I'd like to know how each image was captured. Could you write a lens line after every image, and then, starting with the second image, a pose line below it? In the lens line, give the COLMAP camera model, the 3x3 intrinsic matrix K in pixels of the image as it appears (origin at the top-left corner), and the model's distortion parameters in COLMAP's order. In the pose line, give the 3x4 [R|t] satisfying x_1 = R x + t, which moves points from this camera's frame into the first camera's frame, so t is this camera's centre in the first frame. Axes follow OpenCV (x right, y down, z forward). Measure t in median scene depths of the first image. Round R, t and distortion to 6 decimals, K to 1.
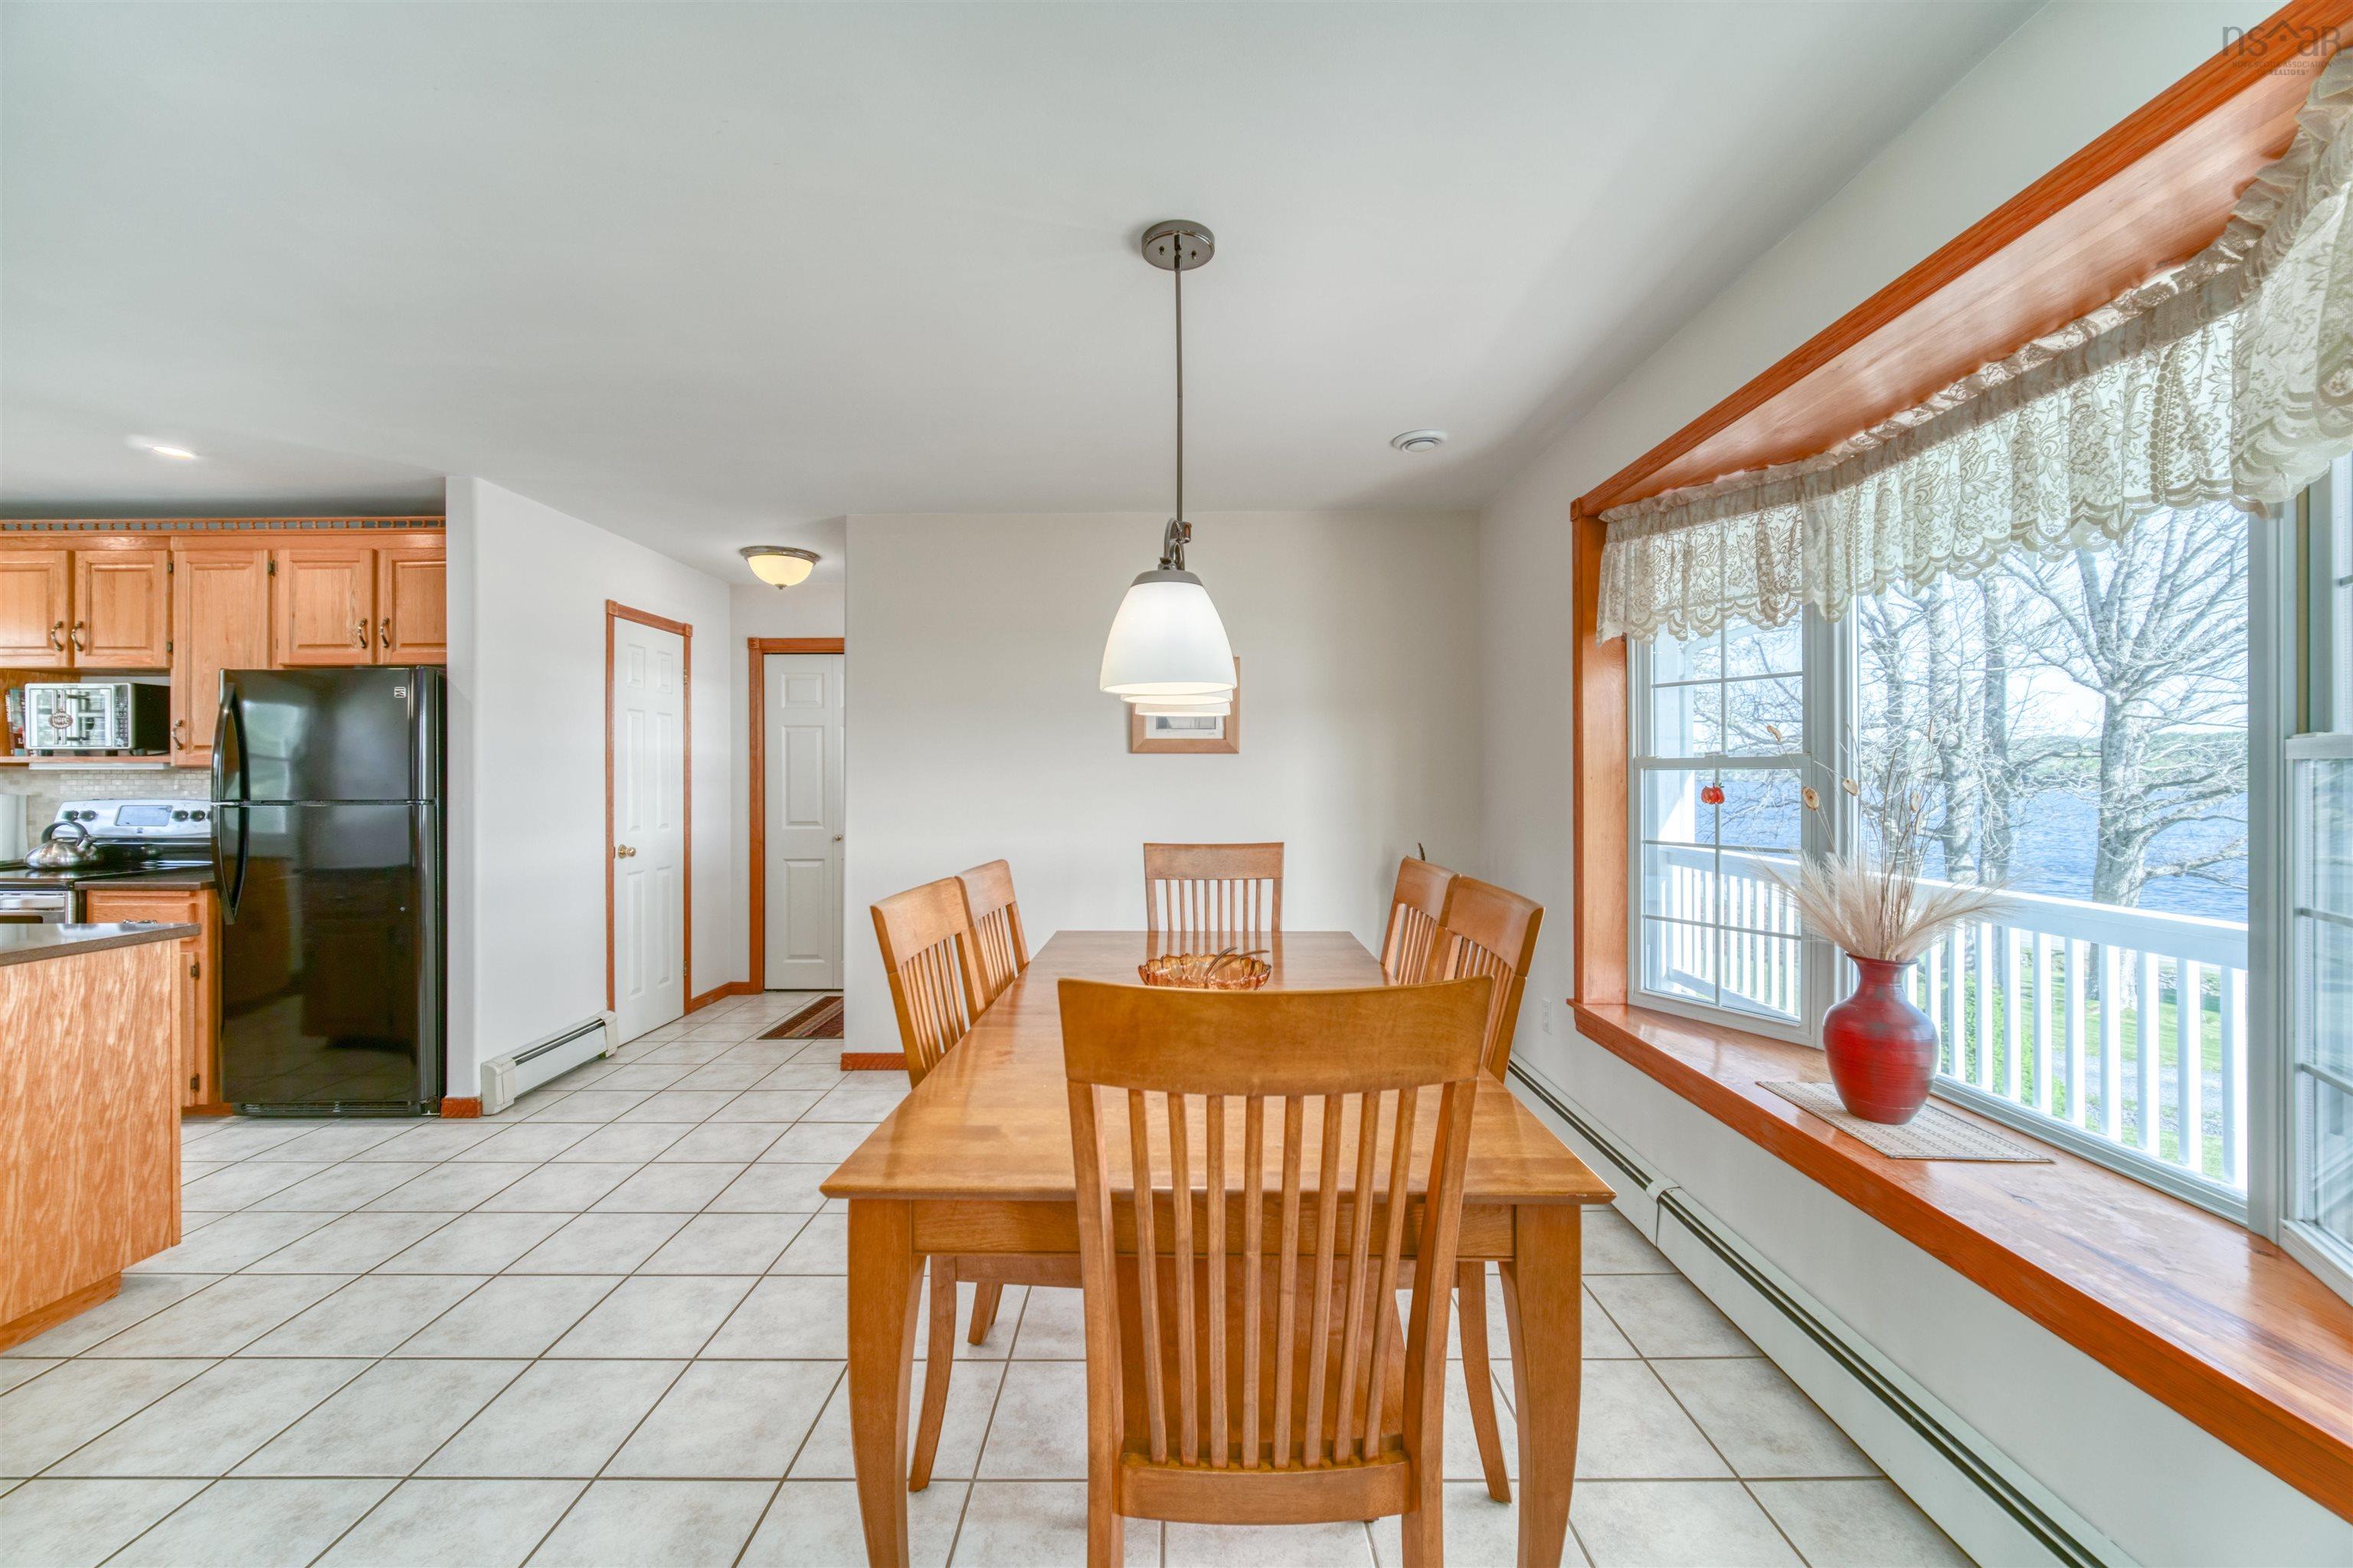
lens RADIAL K [[929.0, 0, 1172.9], [0, 929.0, 779.1], [0, 0, 1]] dist [-0.005484, 0.001077]
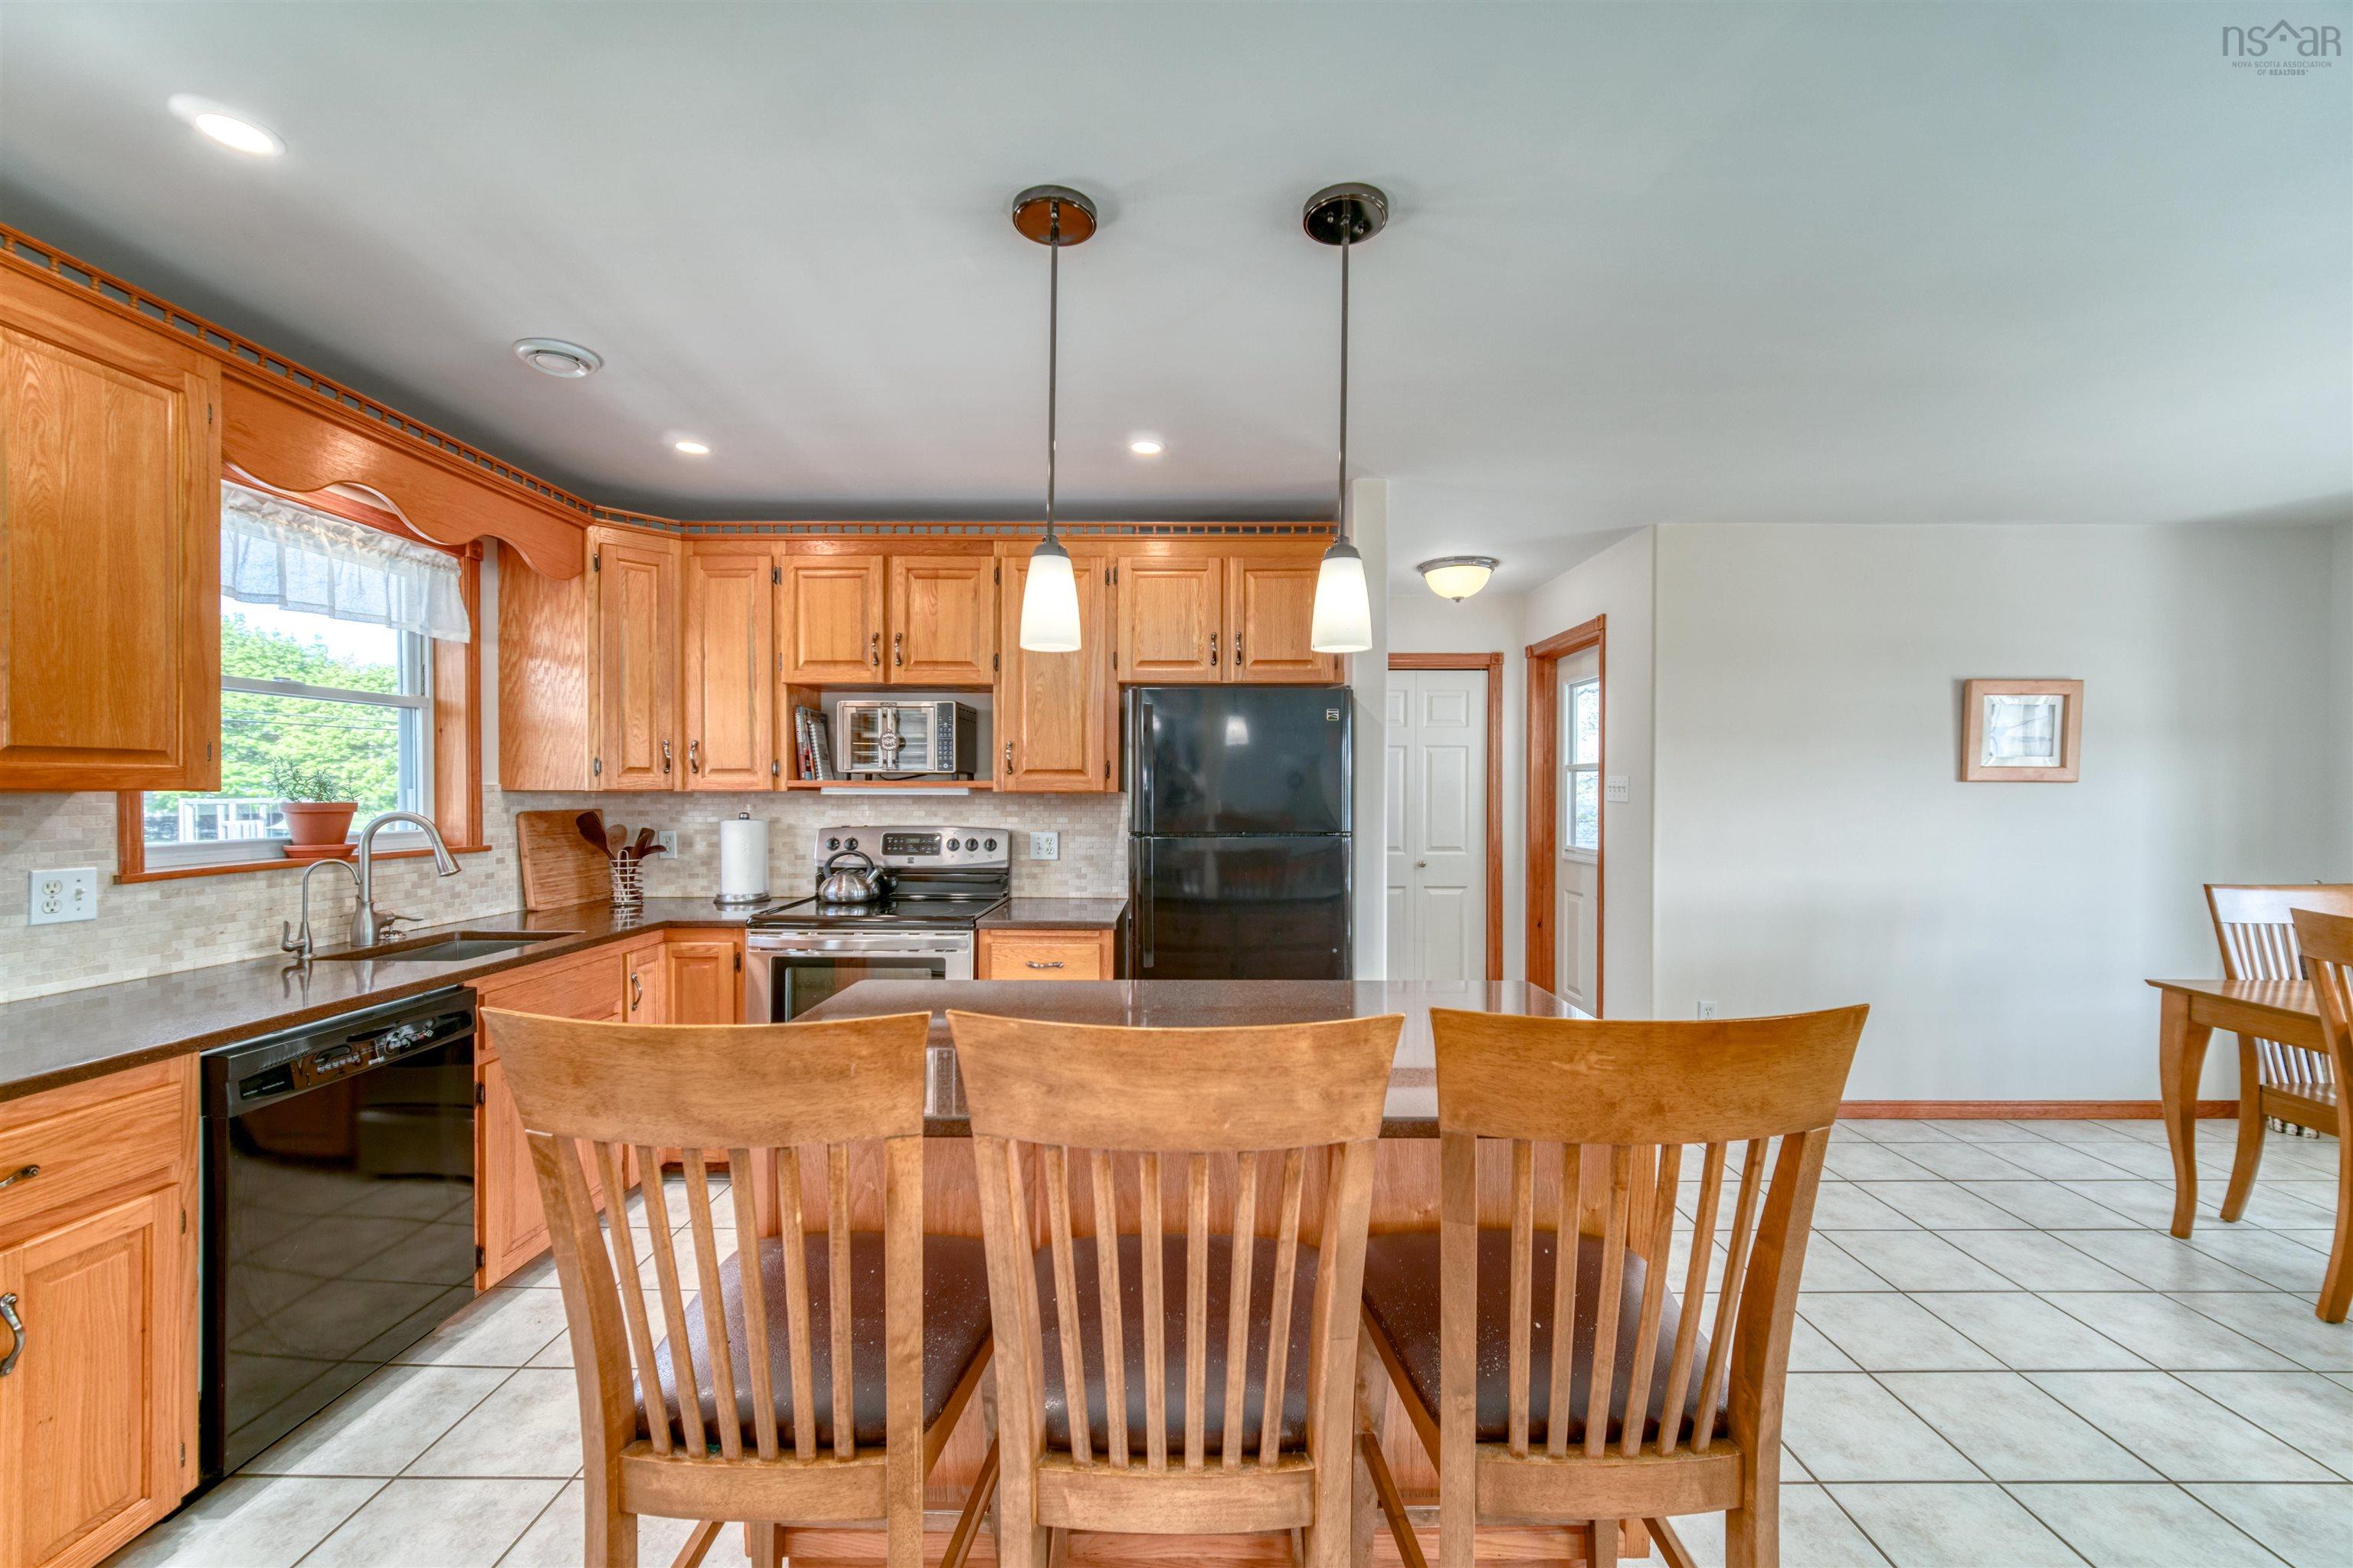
lens RADIAL K [[929.0, 0, 1190.3], [0, 929.0, 804.6], [0, 0, 1]] dist [-0.005484, 0.001077]
pose [[0.999921, 0.005039, 0.011497, -0.906142], [-0.005219, 0.999863, 0.015698, -0.017167], [-0.011417, -0.015757, 0.999811, 0.075395]]
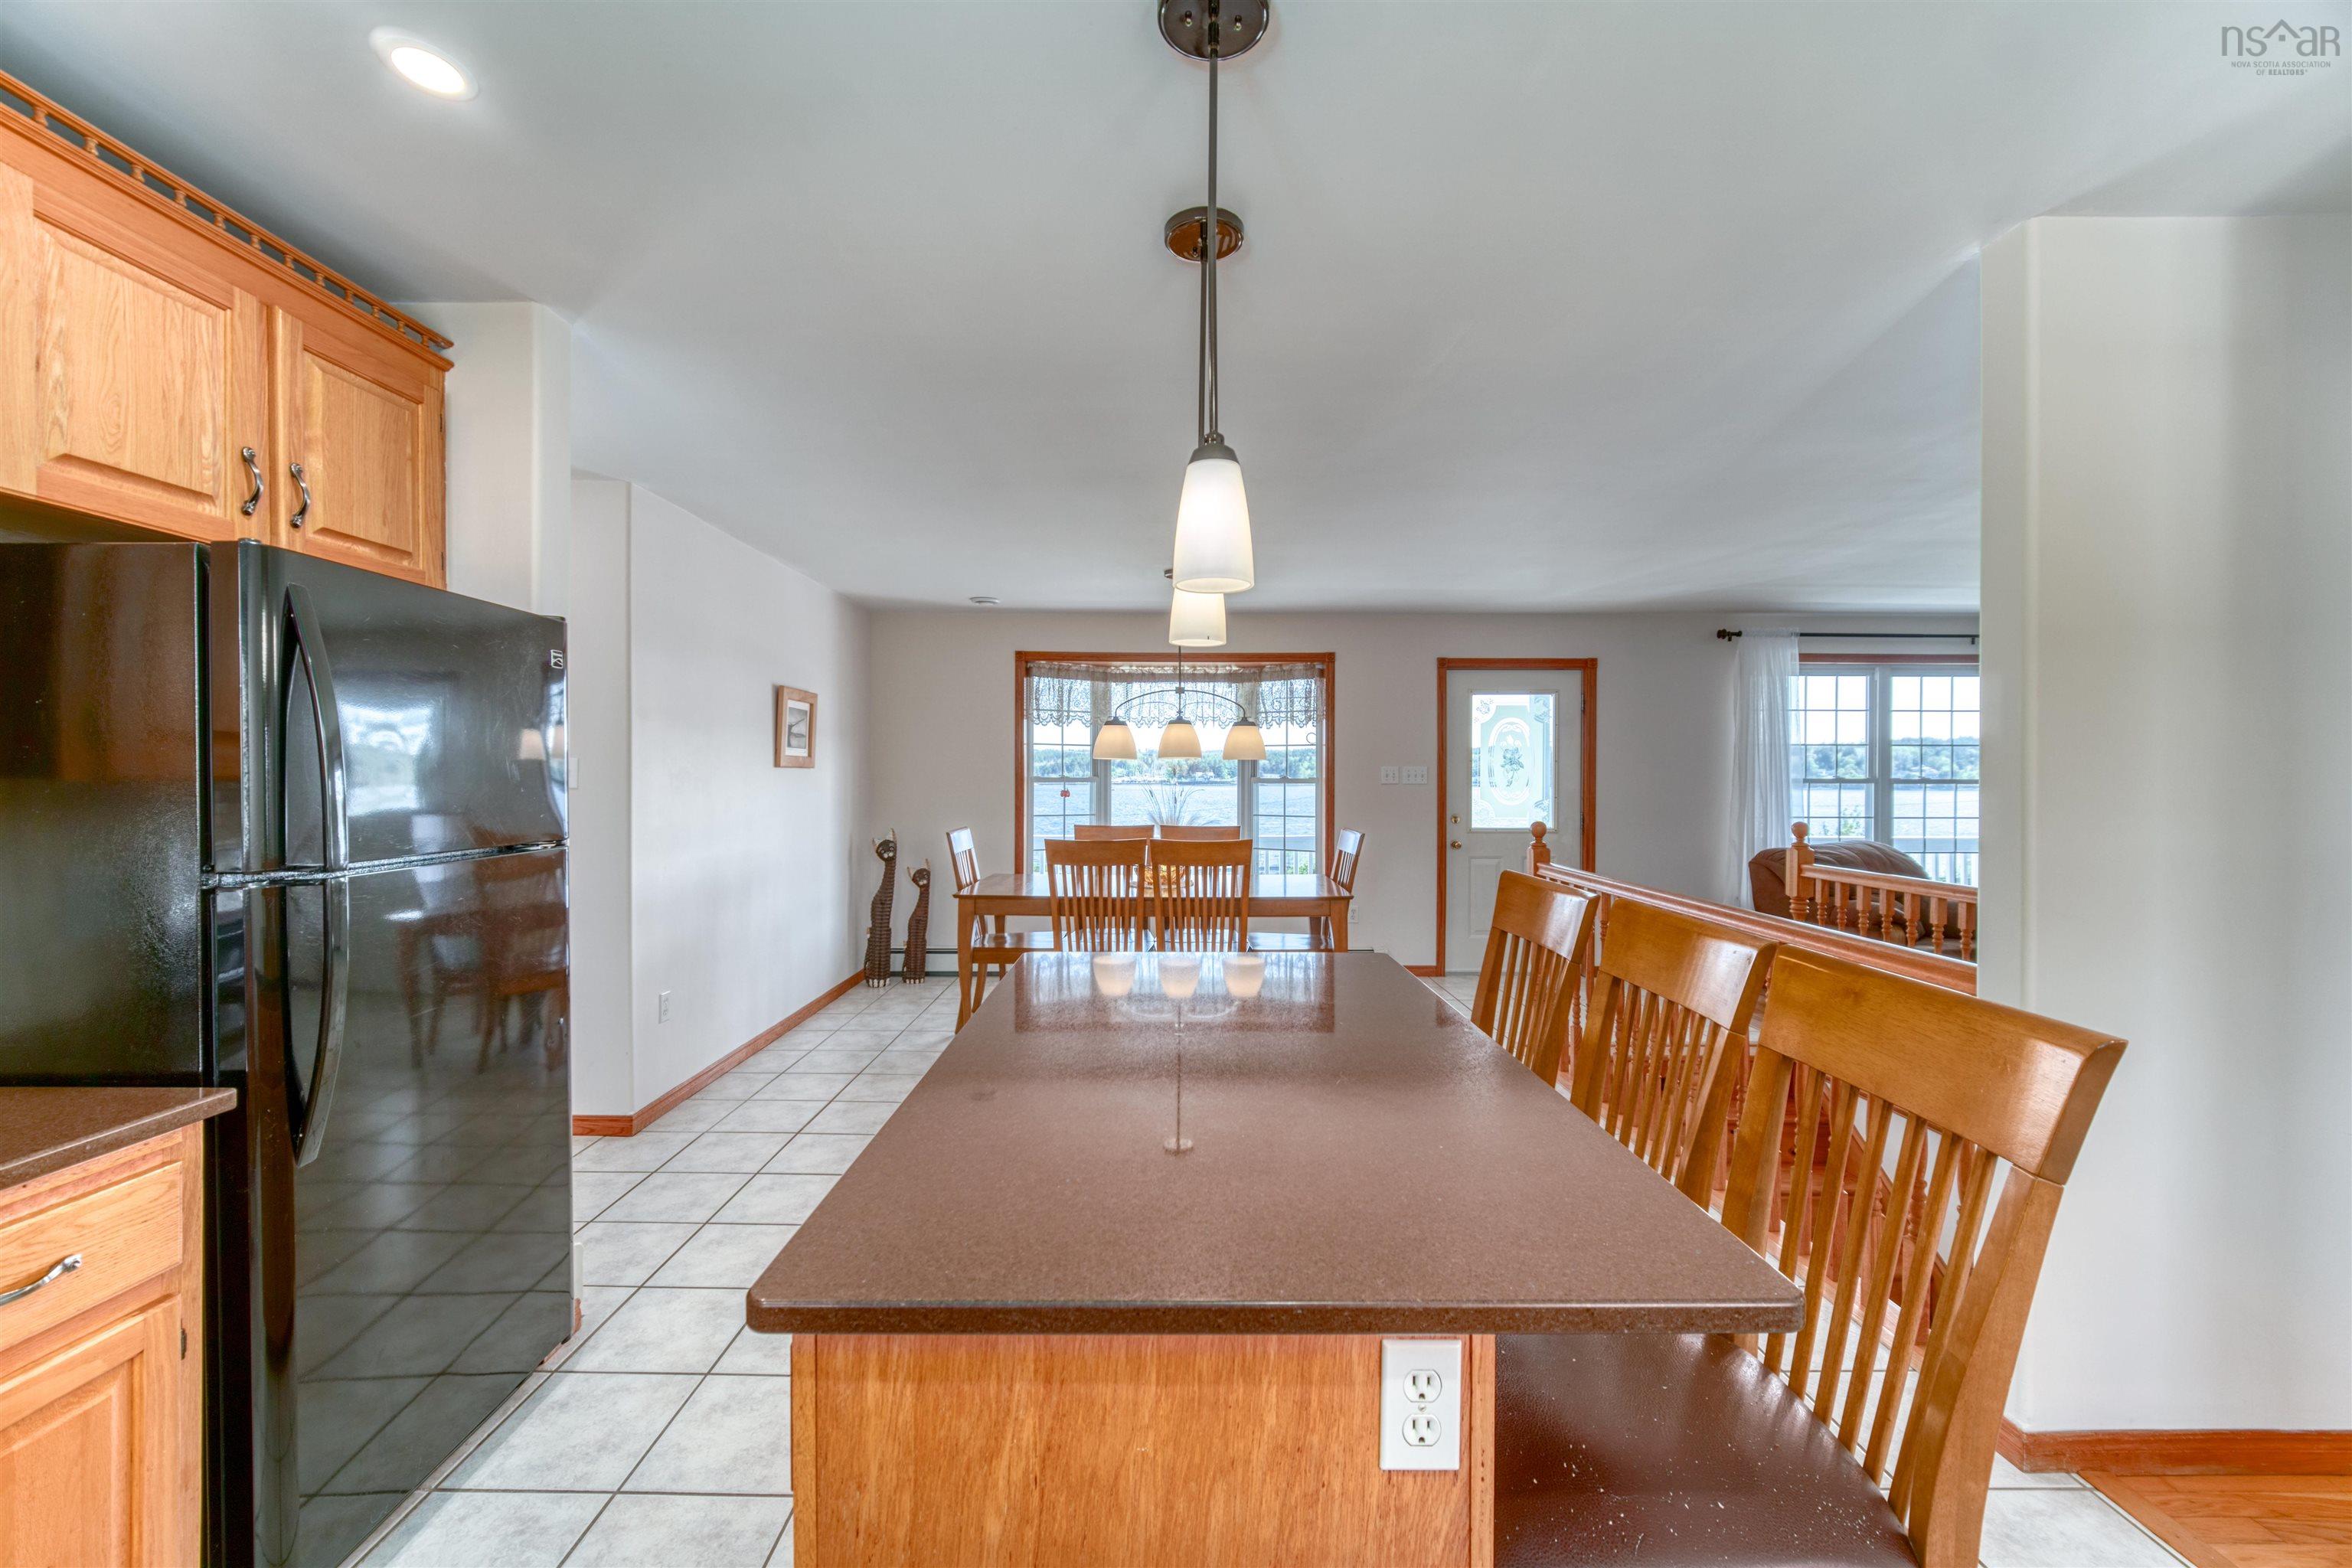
lens RADIAL K [[928.6, 0, 1160.9], [0, 928.6, 777.3], [0, 0, 1]] dist [-0.005484, 0.001077]
pose [[-0.000087, 0.000547, 1.000000, -1.315833], [-0.002157, 0.999998, -0.000547, -0.016245], [-0.999998, -0.002157, -0.000086, 0.561116]]
